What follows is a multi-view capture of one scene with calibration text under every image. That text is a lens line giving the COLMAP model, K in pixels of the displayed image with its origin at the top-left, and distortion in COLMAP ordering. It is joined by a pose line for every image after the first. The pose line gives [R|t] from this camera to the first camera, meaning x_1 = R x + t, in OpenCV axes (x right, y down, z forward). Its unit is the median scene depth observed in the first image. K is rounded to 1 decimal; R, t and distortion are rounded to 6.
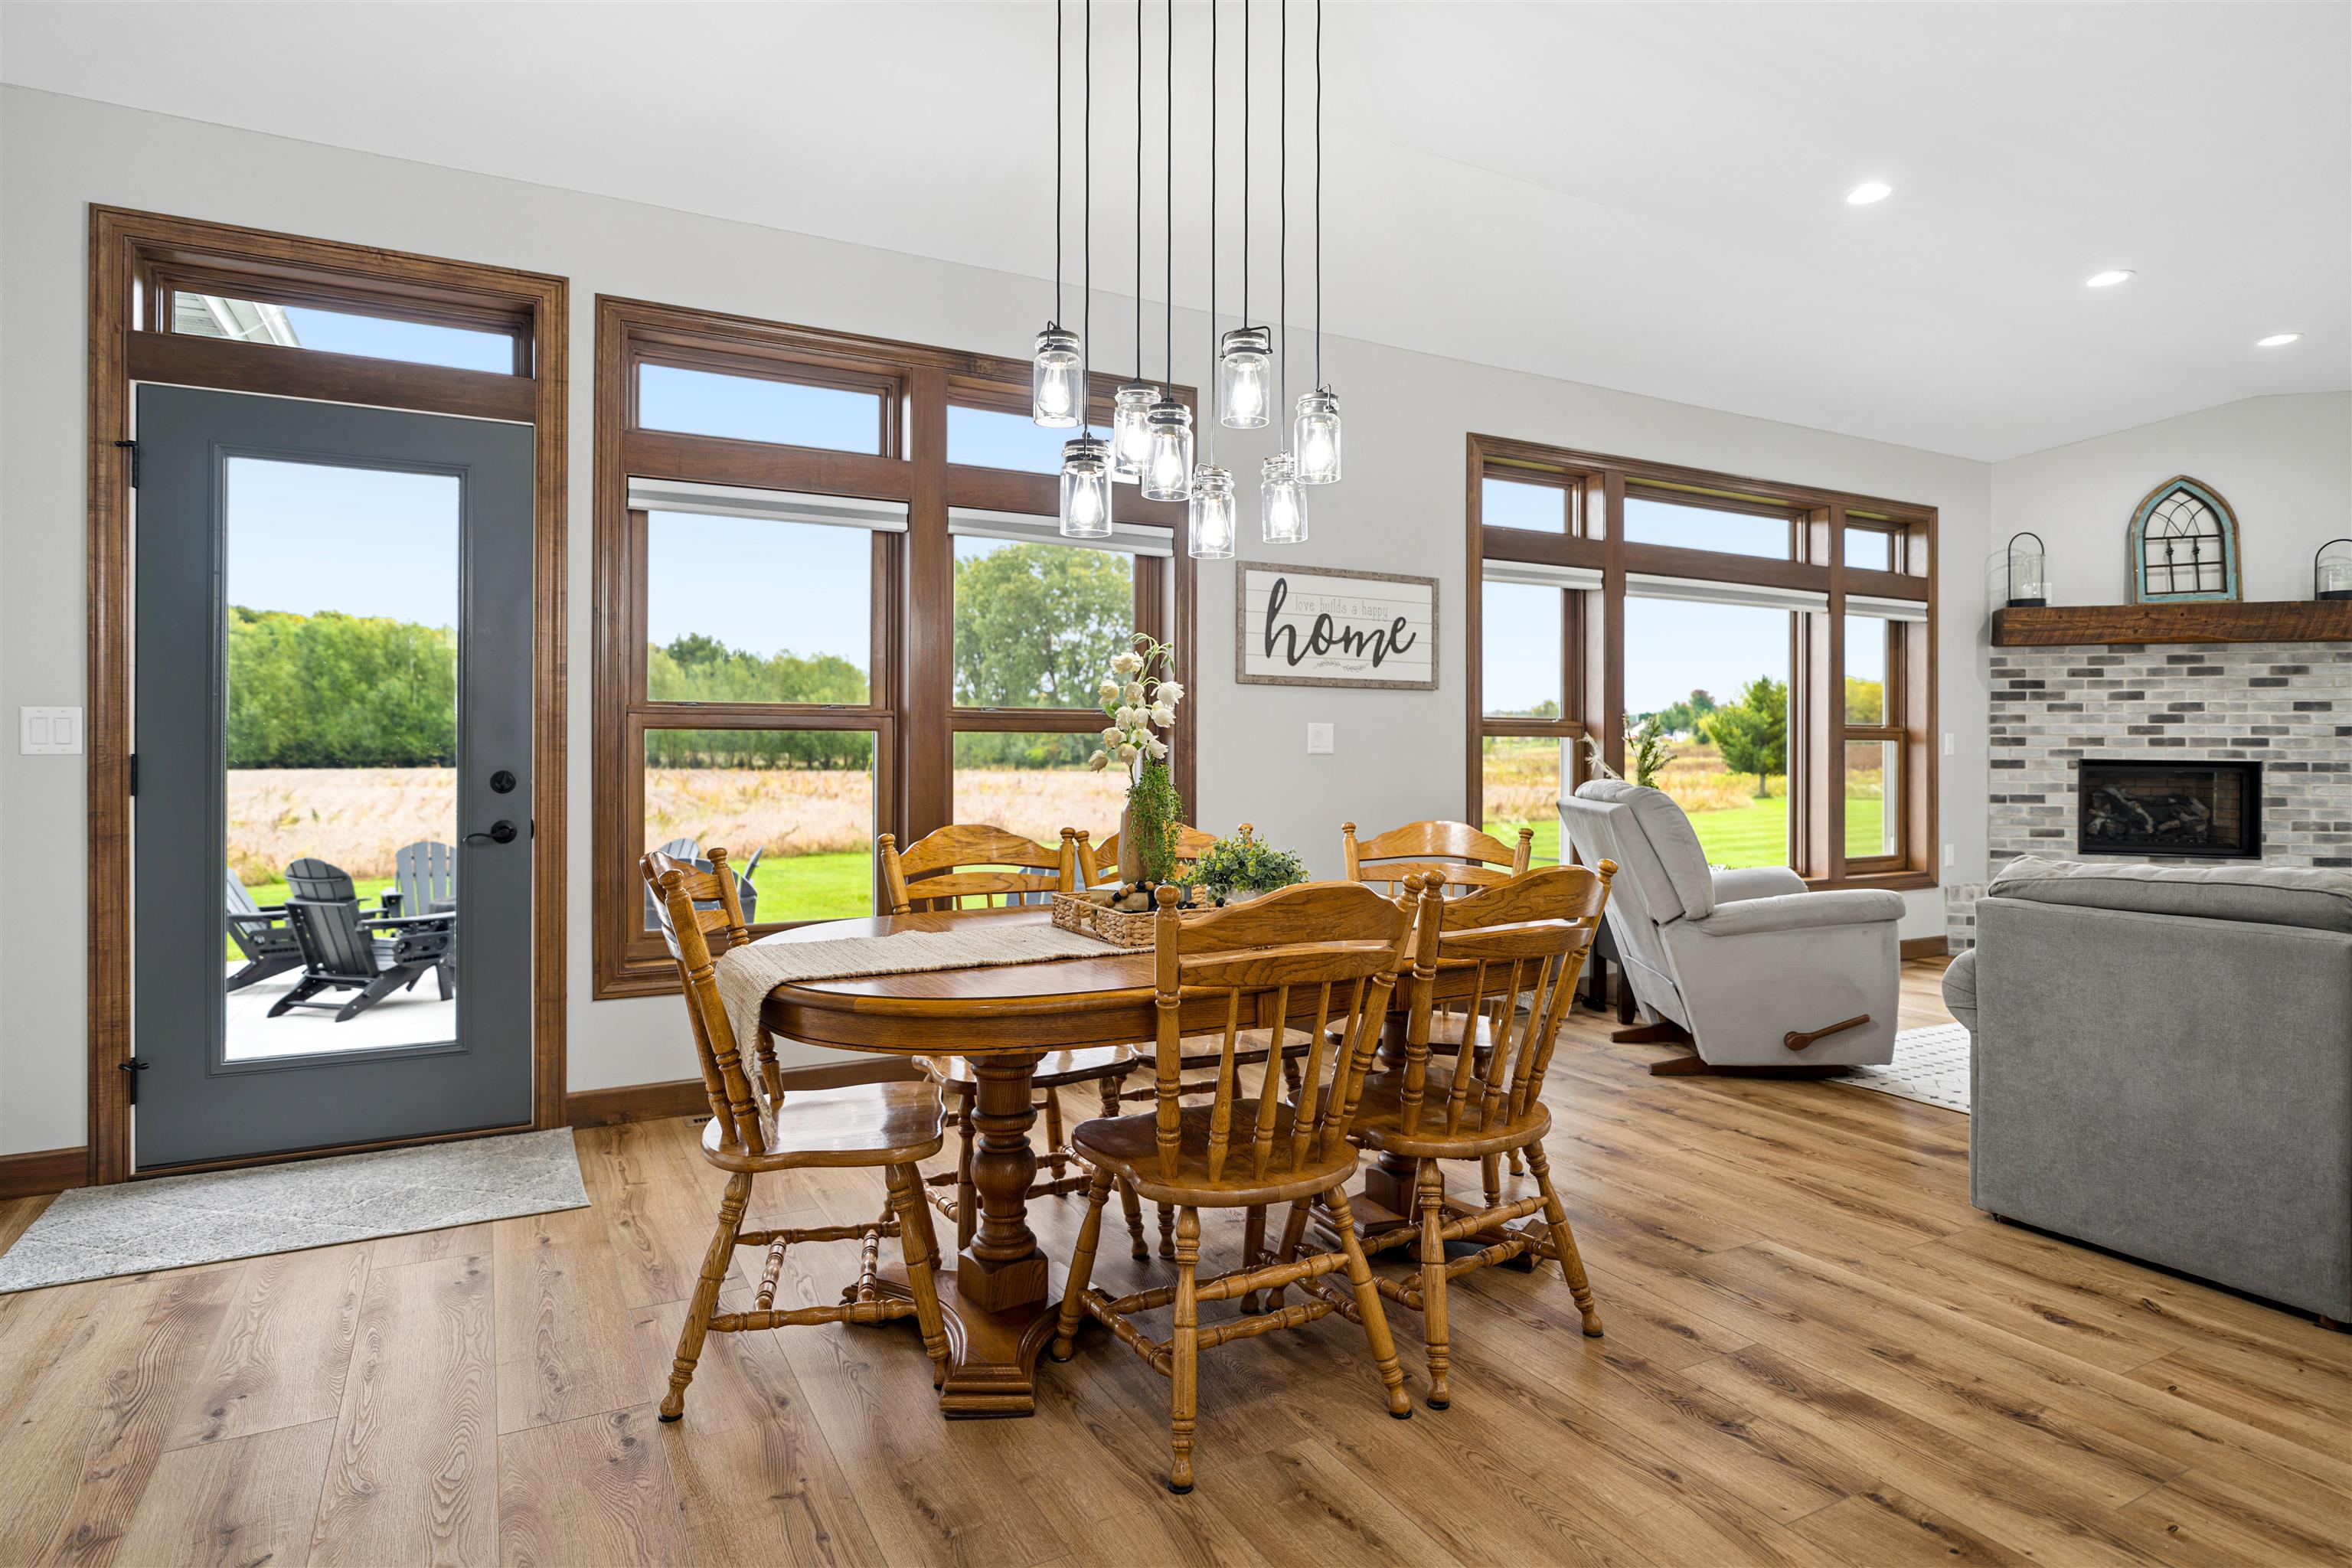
lens RADIAL K [[1288.7, 0, 1172.0], [0, 1288.7, 747.6], [0, 0, 1]] dist [-0.009765, 0.001630]
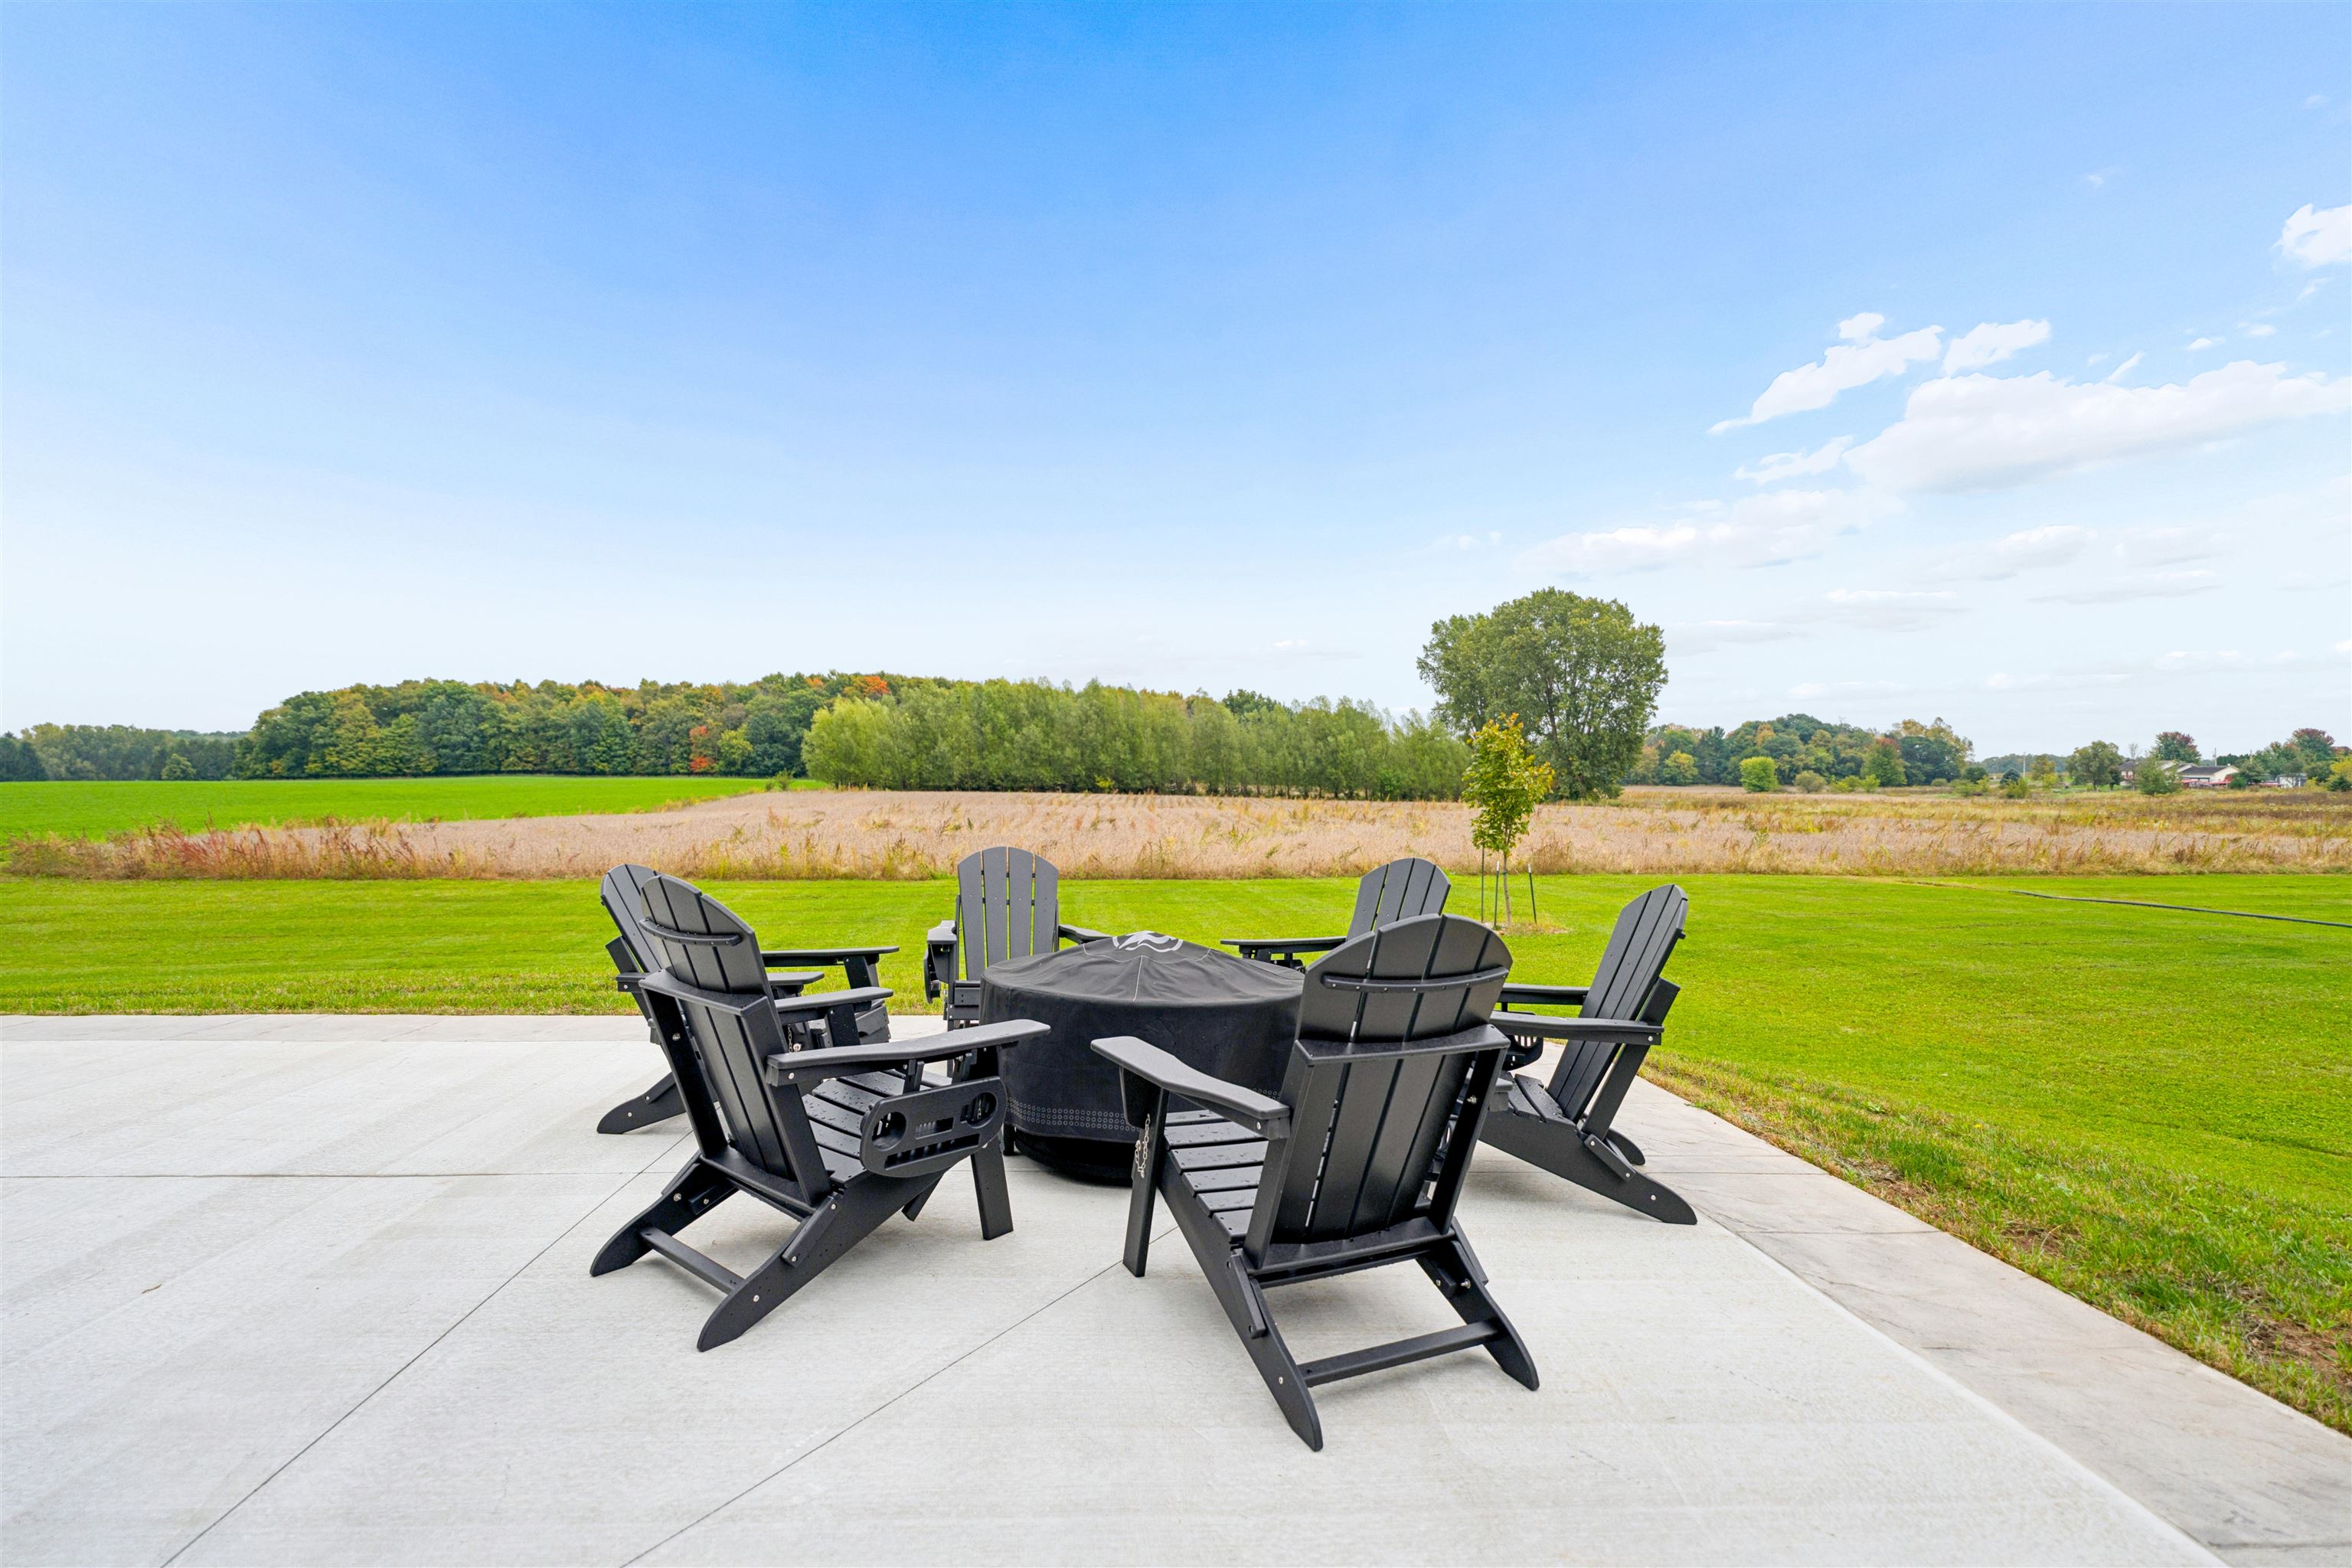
lens RADIAL K [[1064.2, 0, 1178.1], [0, 1064.2, 782.5], [0, 0, 1]] dist [0.002086, -0.000083]
pose [[0.916673, 0.012392, -0.399447, -0.019388], [-0.013463, 0.999909, 0.000123, 0.002618], [0.399412, 0.005265, 0.916756, 0.036481]]
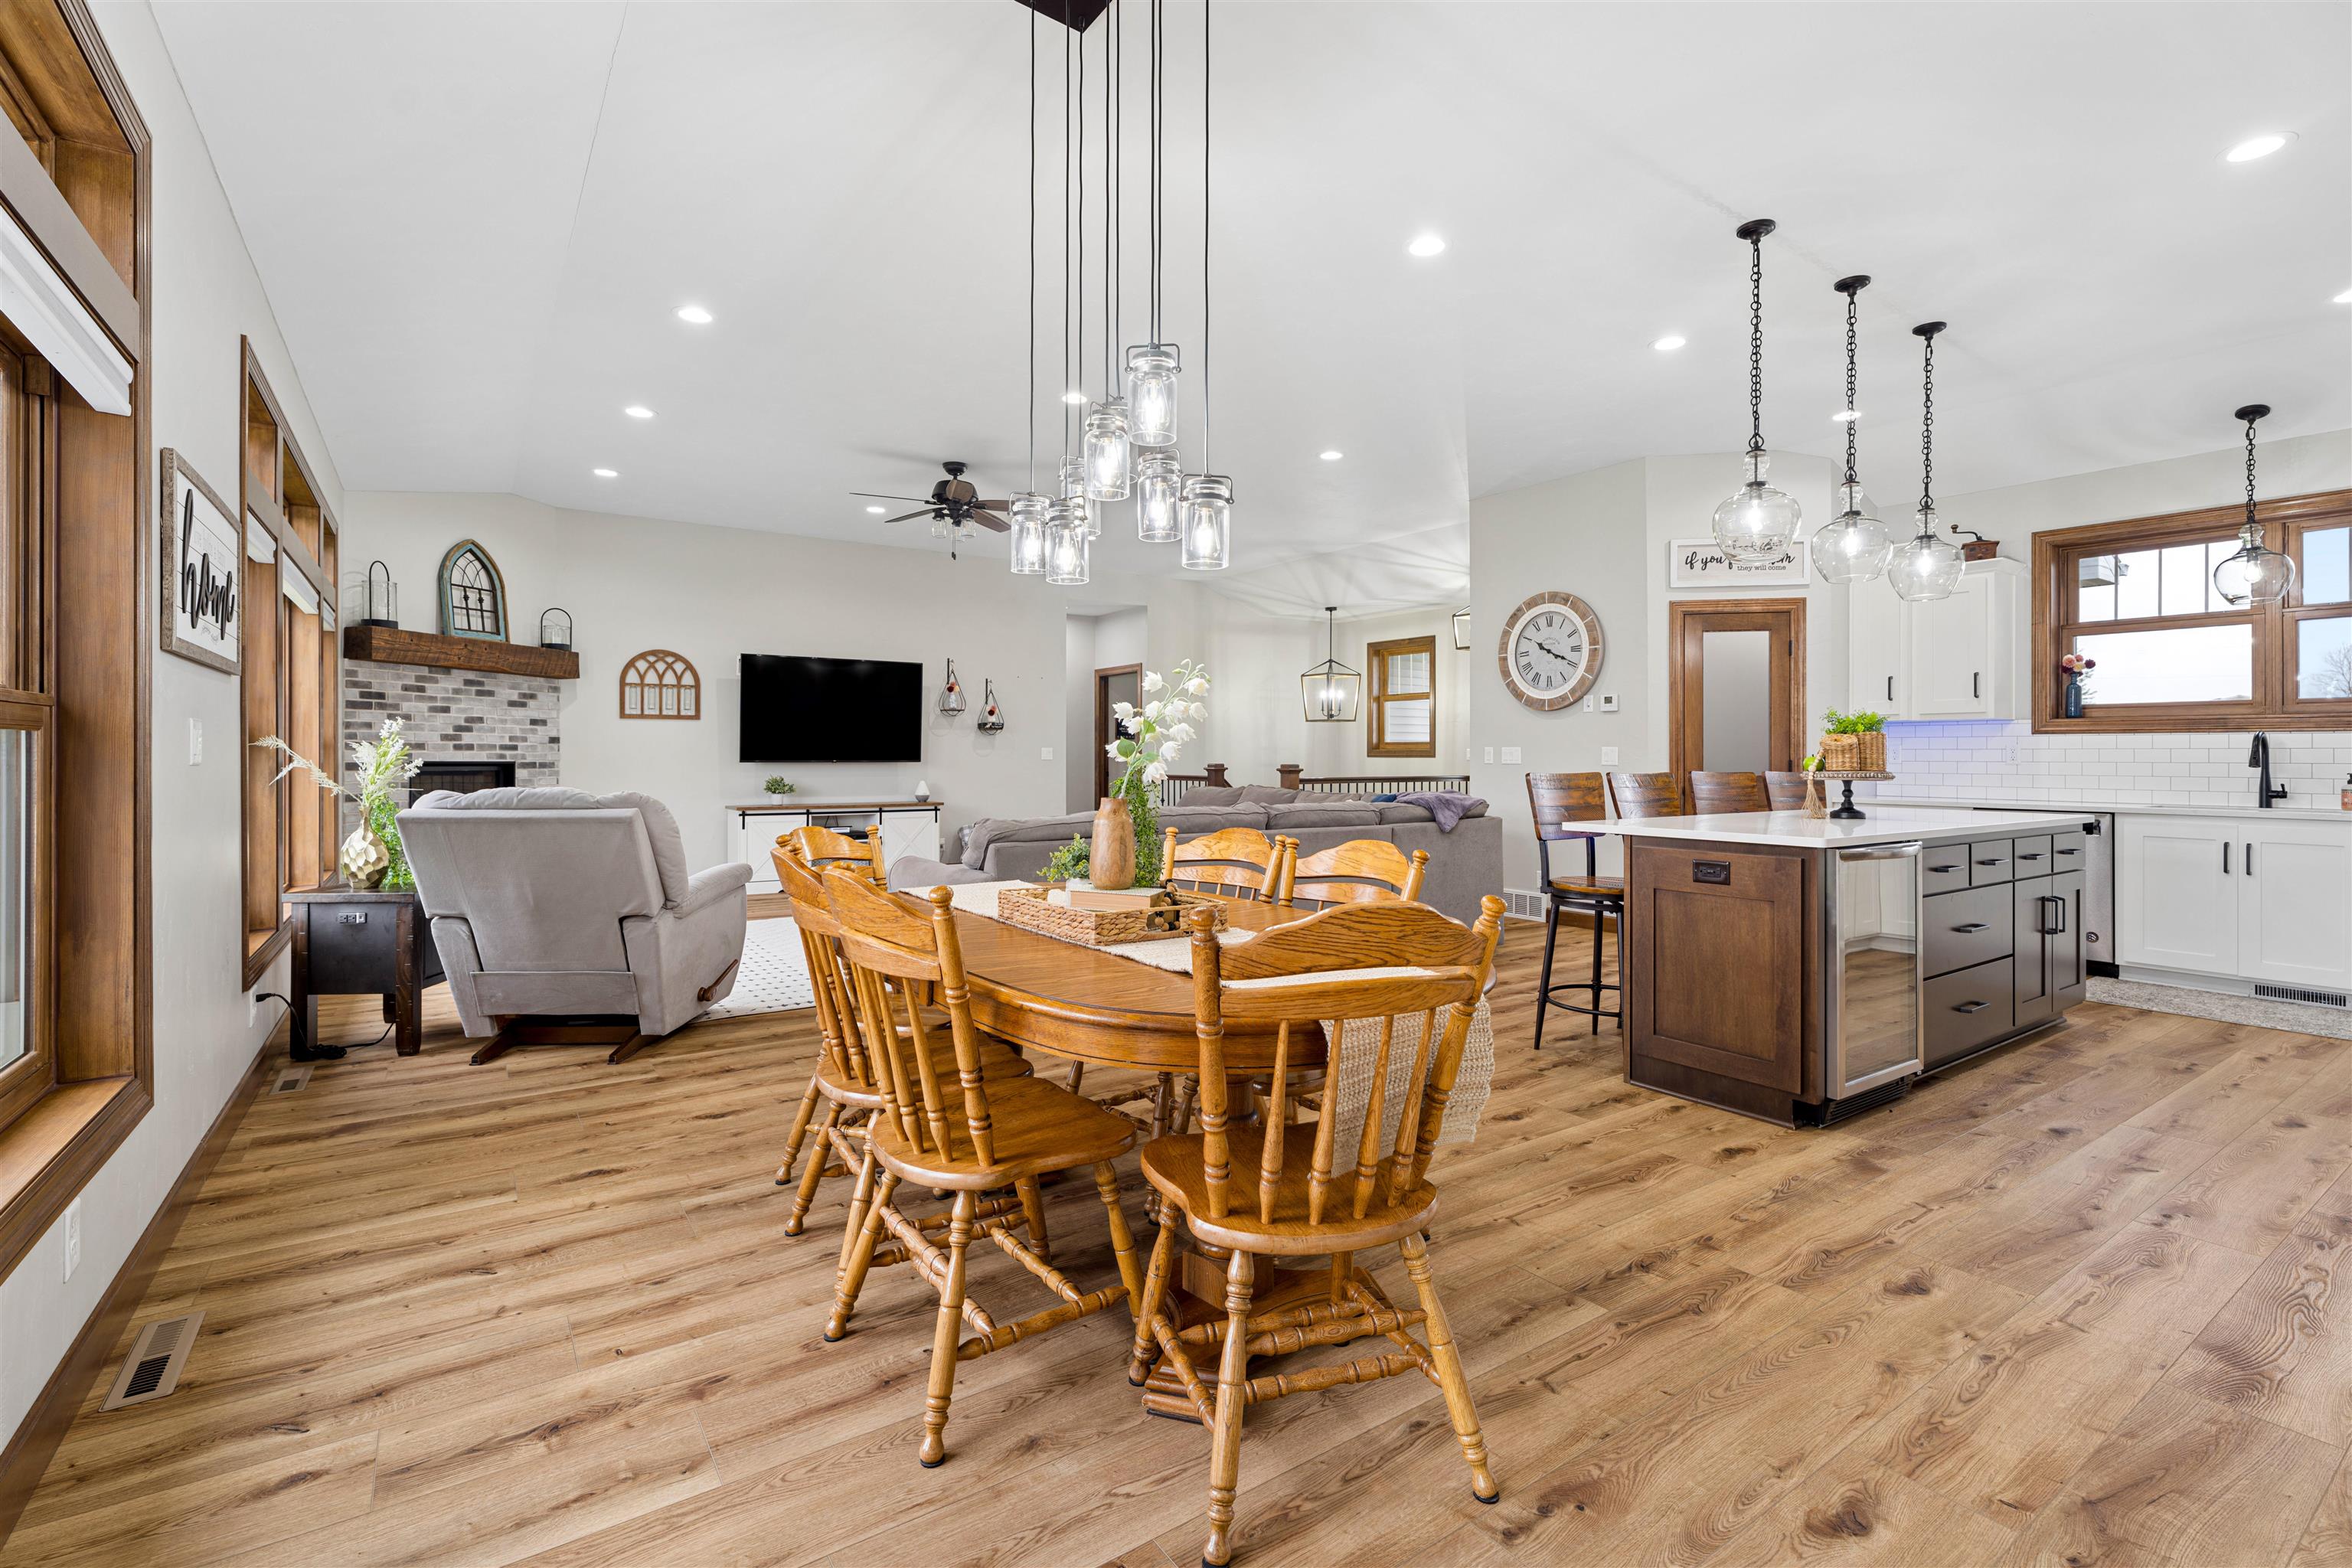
lens RADIAL K [[1064.2, 0, 1178.9], [0, 1064.2, 745.0], [0, 0, 1]] dist [0.002086, -0.000083]
pose [[-0.102277, 0.005973, 0.994738, -0.347888], [0.001259, 0.999982, -0.005875, 0.000701], [-0.994755, 0.000652, -0.102283, 0.403133]]
